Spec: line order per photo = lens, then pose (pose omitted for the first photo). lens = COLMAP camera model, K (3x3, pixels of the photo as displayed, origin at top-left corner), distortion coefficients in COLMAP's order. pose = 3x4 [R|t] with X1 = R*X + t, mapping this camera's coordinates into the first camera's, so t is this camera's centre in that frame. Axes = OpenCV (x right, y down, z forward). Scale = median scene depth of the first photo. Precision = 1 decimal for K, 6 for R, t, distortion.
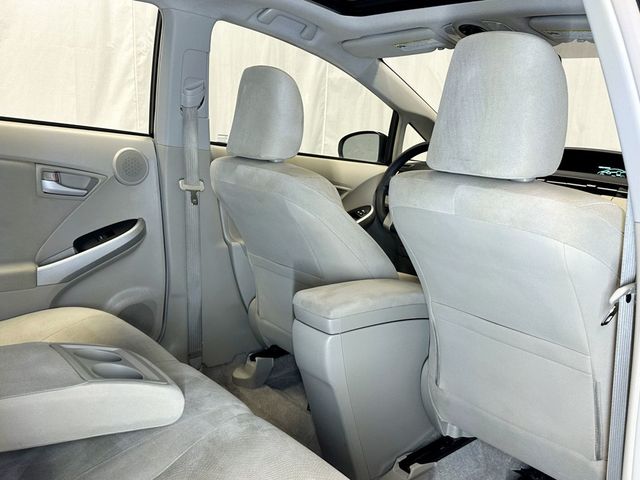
lens RADIAL K [[615.6, 0, 320.0], [0, 615.6, 240.0], [0, 0, 1]] dist [0.171985, -0.430966]
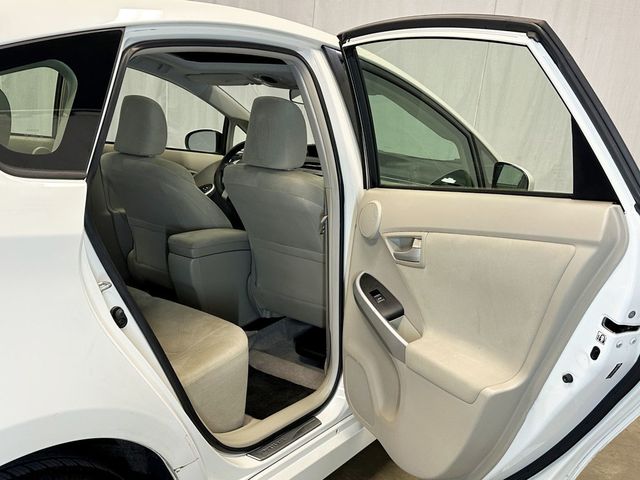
lens RADIAL K [[615.6, 0, 320.0], [0, 615.6, 240.0], [0, 0, 1]] dist [0.171985, -0.430966]
pose [[0.967053, -0.044938, 0.250579, -0.048373], [0.037950, 0.998746, 0.032650, 0.041392], [-0.251732, -0.022065, 0.967545, -0.523740]]
